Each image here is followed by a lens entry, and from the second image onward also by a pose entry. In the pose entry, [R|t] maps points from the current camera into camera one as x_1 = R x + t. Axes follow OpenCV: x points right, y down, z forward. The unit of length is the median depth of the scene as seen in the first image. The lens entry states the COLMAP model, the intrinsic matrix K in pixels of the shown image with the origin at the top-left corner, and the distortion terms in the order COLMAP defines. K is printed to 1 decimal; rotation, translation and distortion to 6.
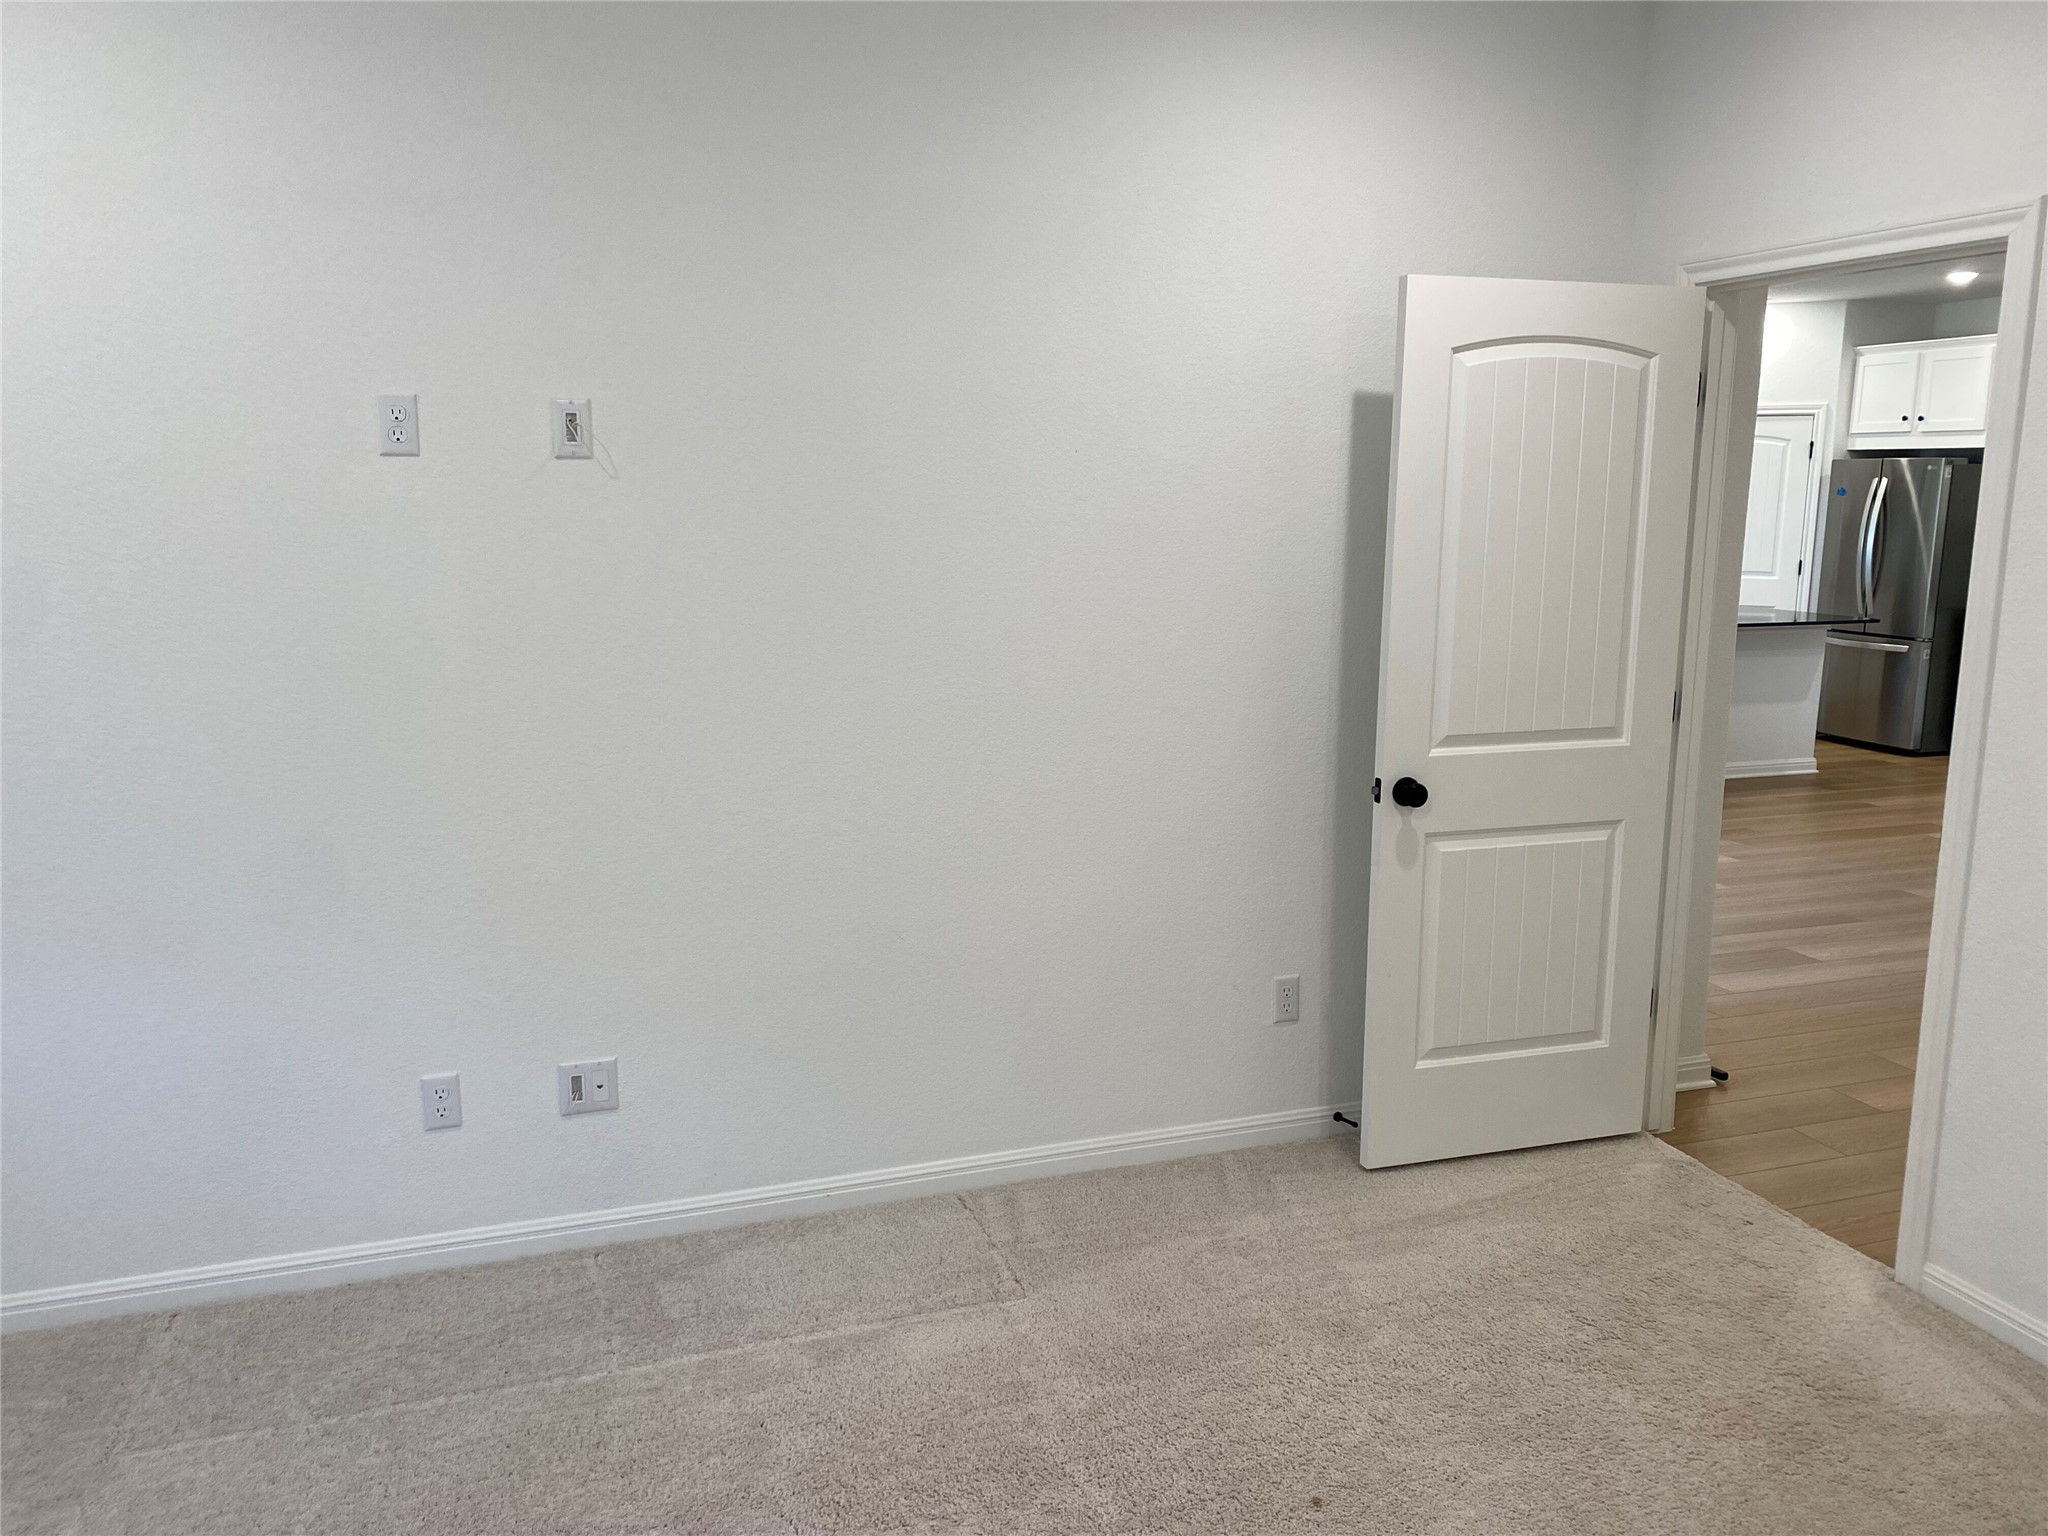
lens RADIAL K [[1580.3, 0, 1024.0], [0, 1580.3, 768.0], [0, 0, 1]] dist [0.004870, -0.000922]
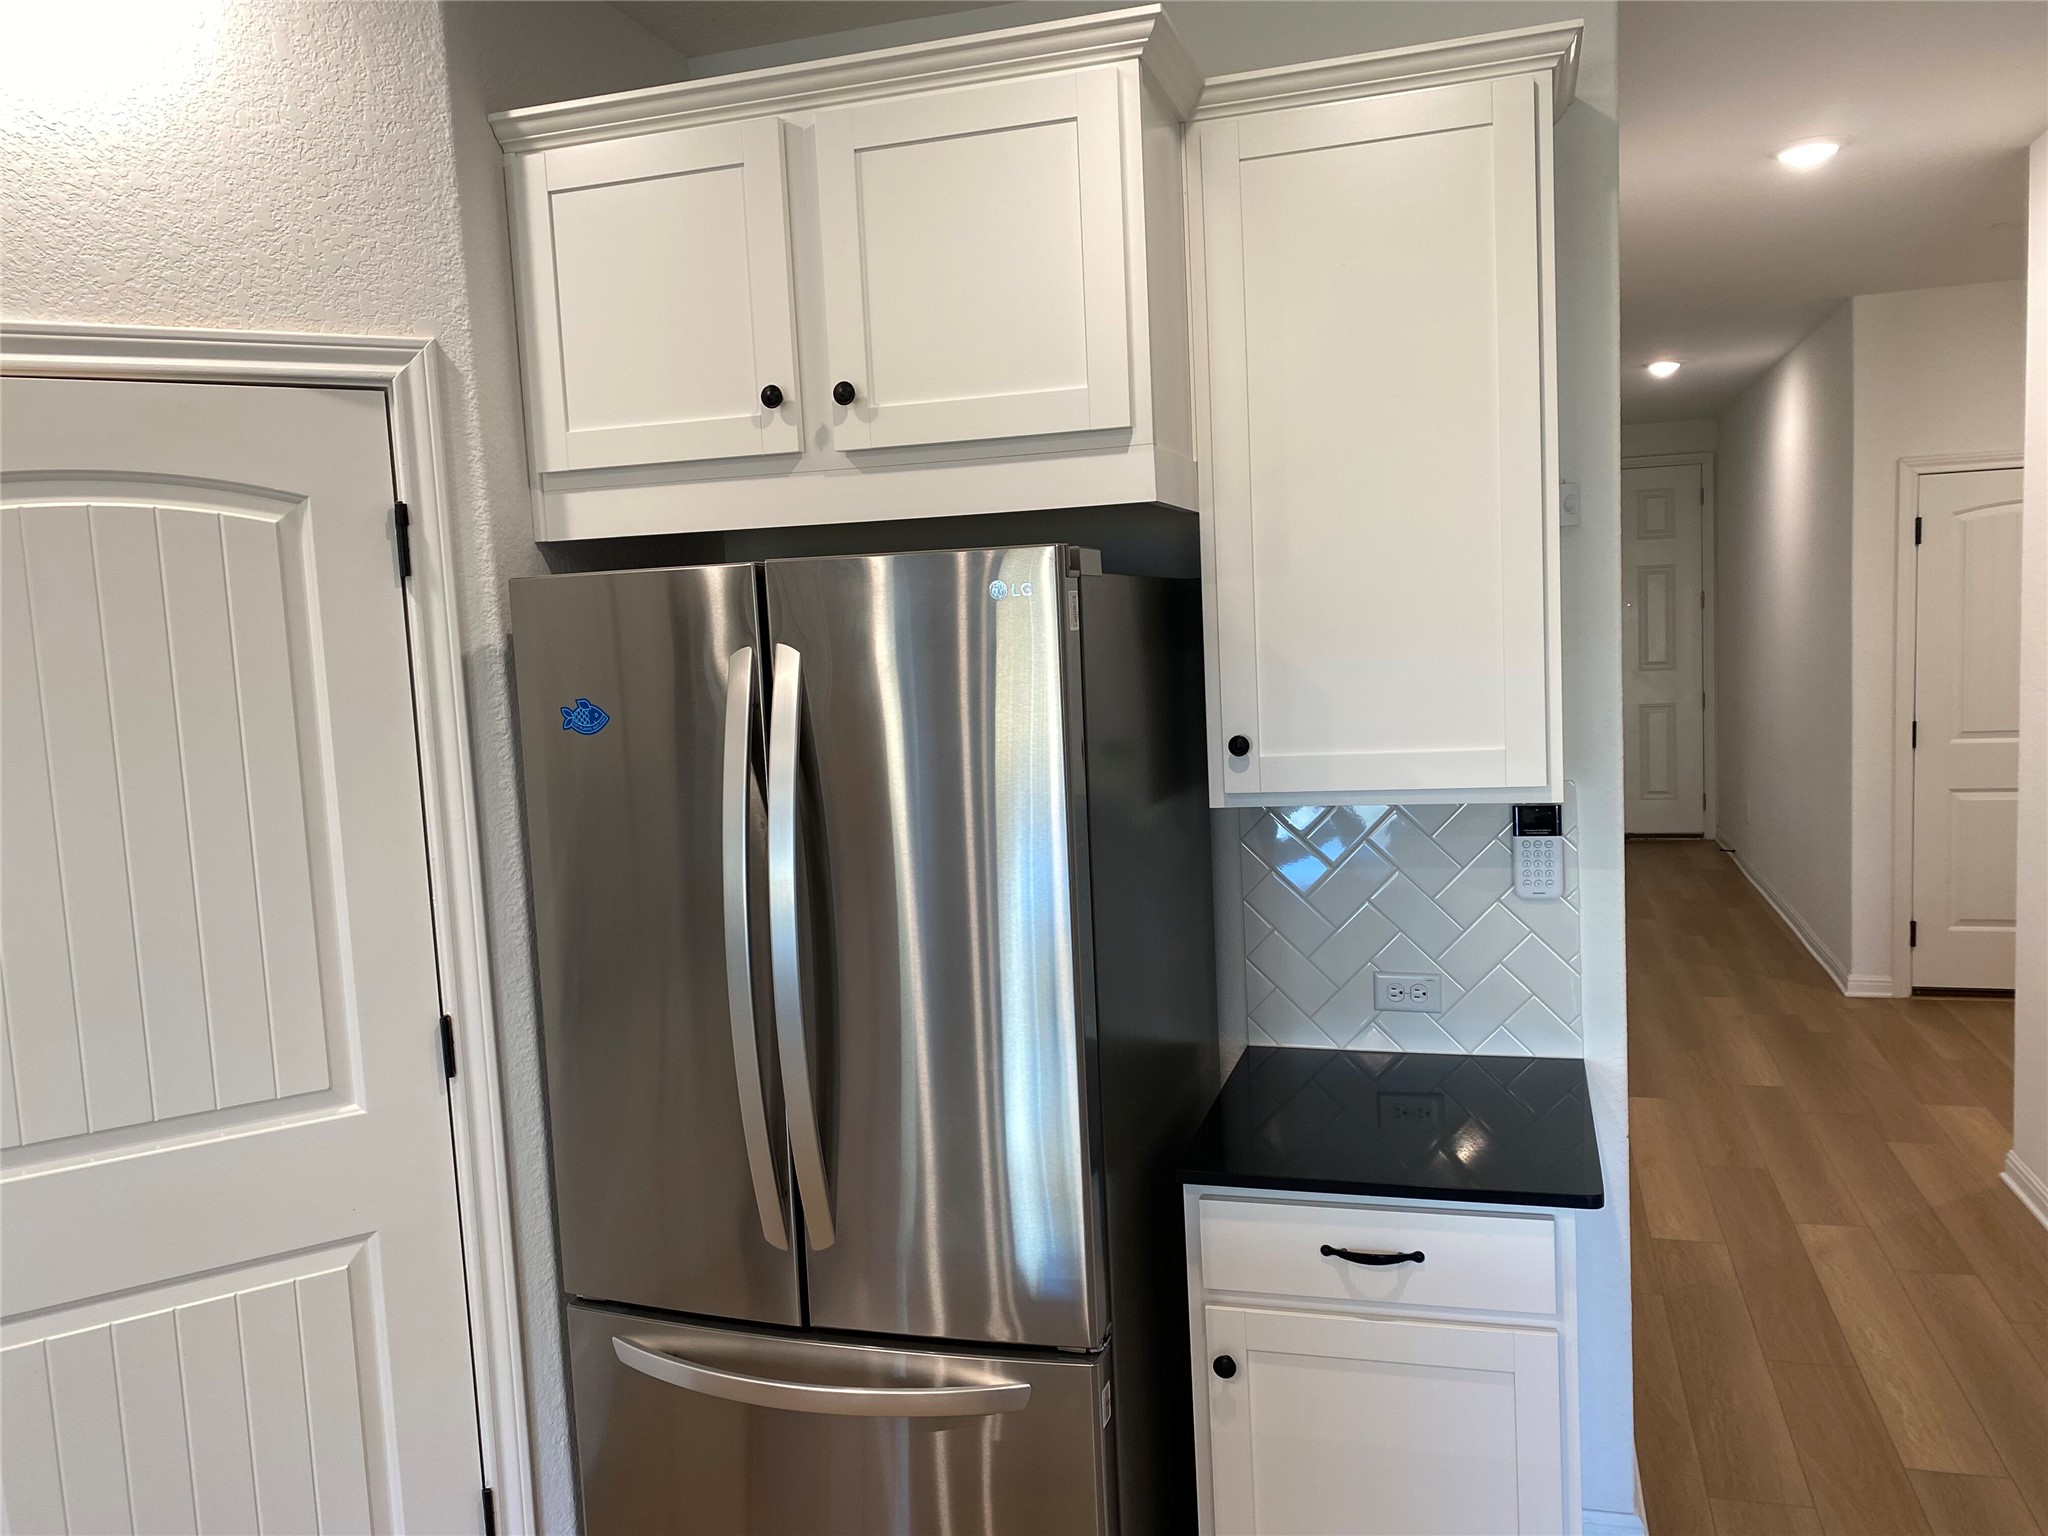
lens RADIAL K [[1580.3, 0, 1024.0], [0, 1580.3, 768.0], [0, 0, 1]] dist [0.004870, -0.000922]
pose [[0.592396, -0.118507, 0.796883, 0.383832], [0.189920, 0.981788, 0.004820, -0.160682], [-0.782942, 0.148489, 0.604114, 0.838370]]
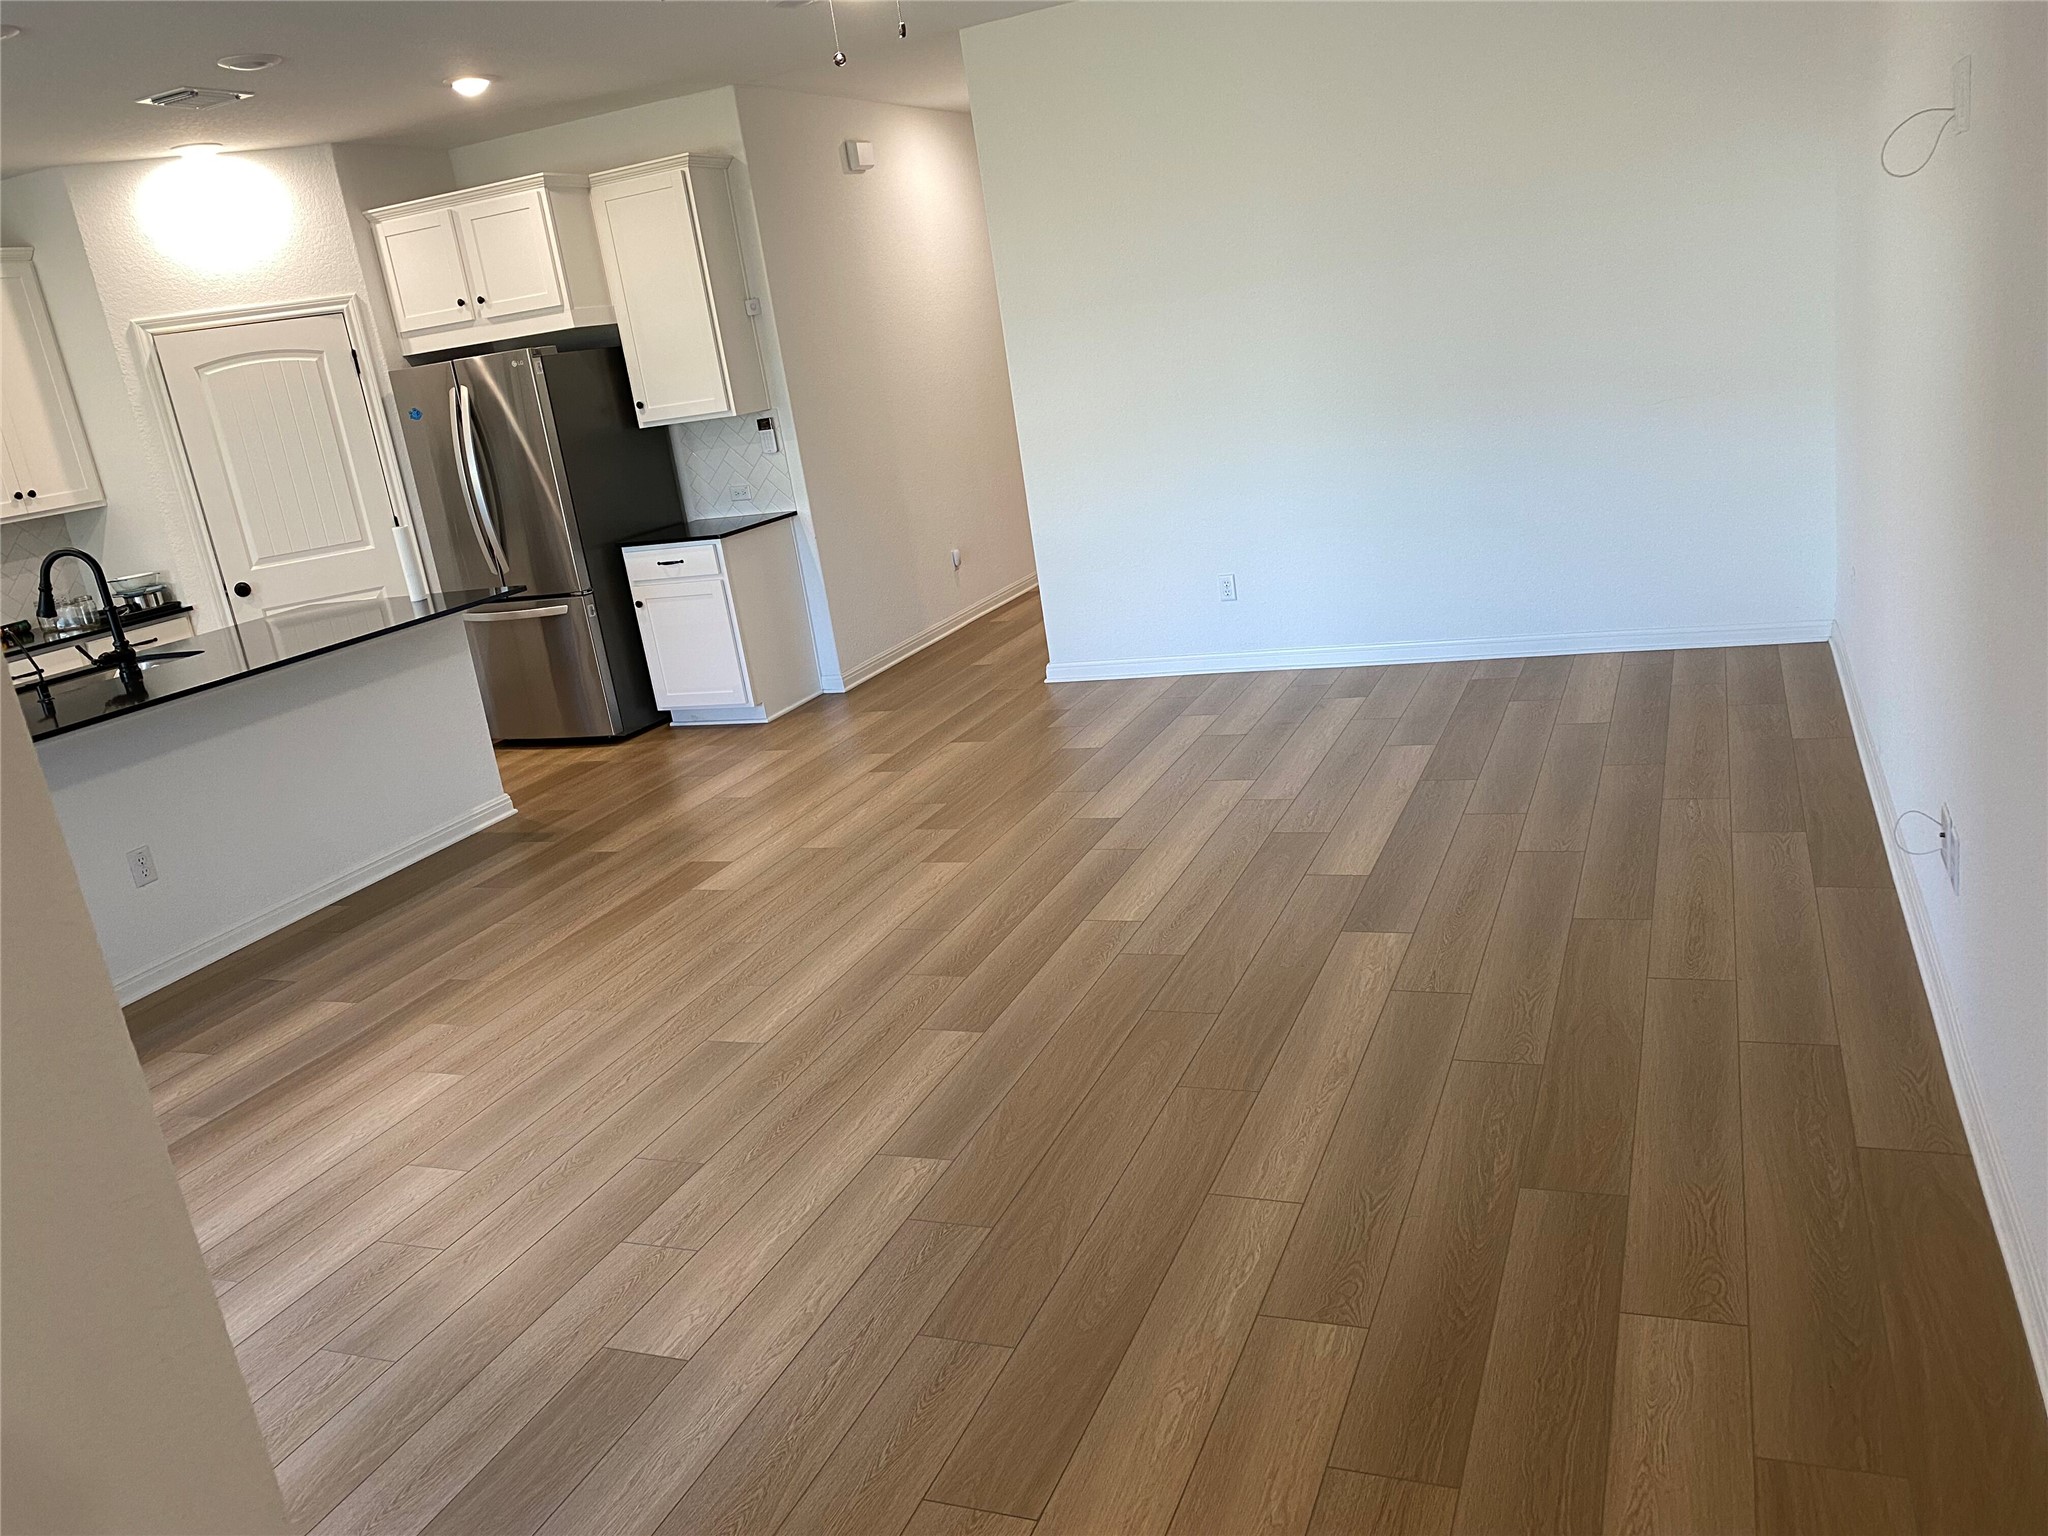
lens RADIAL K [[1580.3, 0, 1024.0], [0, 1580.3, 768.0], [0, 0, 1]] dist [0.004870, -0.000922]
pose [[0.664599, -0.303879, 0.682617, 0.163388], [0.272386, 0.949231, 0.157370, -0.060324], [-0.695783, 0.081347, 0.713631, 0.312188]]
